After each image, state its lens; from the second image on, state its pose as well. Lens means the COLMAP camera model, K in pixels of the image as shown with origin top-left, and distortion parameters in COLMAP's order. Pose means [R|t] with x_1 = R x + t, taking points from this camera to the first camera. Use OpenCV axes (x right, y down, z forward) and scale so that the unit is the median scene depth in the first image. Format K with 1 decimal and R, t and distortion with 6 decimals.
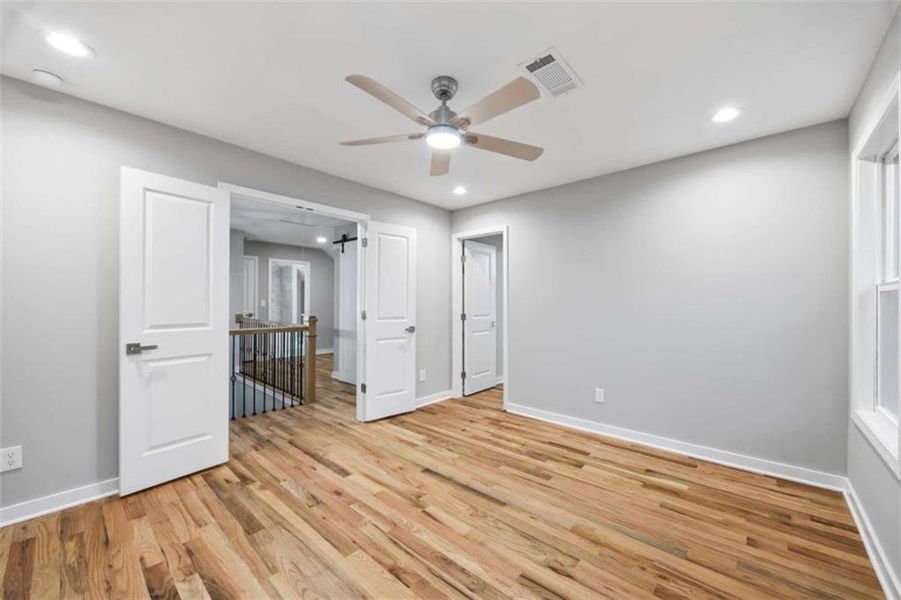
lens RADIAL K [[345.3, 0, 459.9], [0, 345.3, 301.2], [0, 0, 1]] dist [-0.000466, -0.000517]
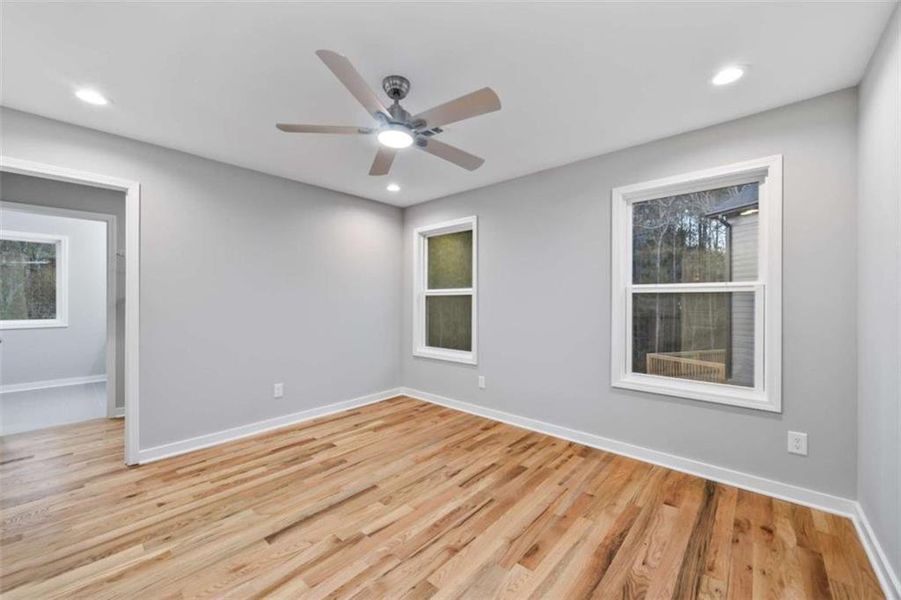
lens RADIAL K [[345.3, 0, 442.4], [0, 345.3, 301.5], [0, 0, 1]] dist [-0.000466, -0.000517]
pose [[0.027232, -0.002105, 0.999627, -0.789680], [-0.008607, 0.999960, 0.002340, 0.003587], [-0.999592, -0.008667, 0.027212, 0.636763]]
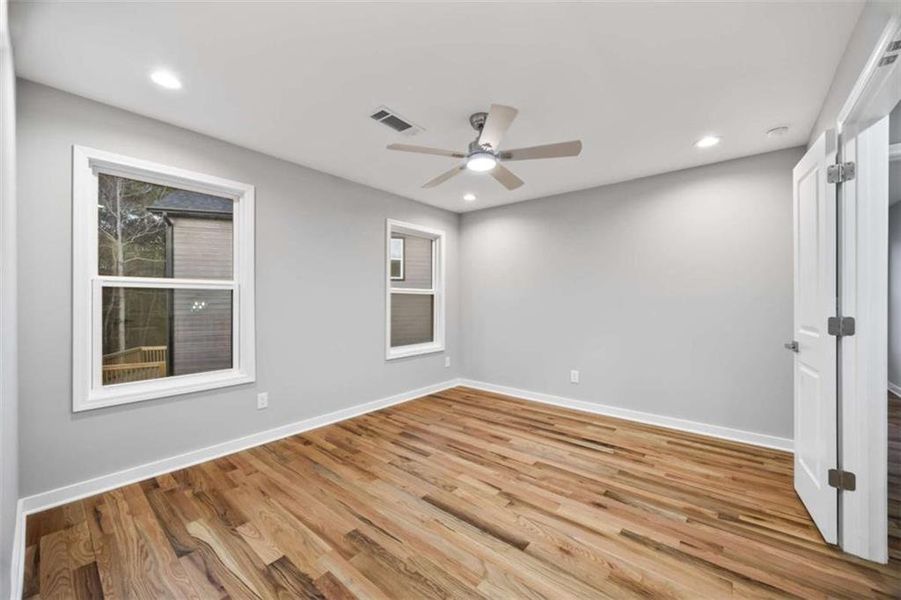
lens RADIAL K [[345.3, 0, 458.6], [0, 345.3, 299.1], [0, 0, 1]] dist [-0.000466, -0.000517]
pose [[-0.999571, -0.006501, -0.028575, 0.049400], [-0.006198, 0.999924, -0.010699, 0.014261], [0.028642, -0.010517, -0.999534, 1.681230]]
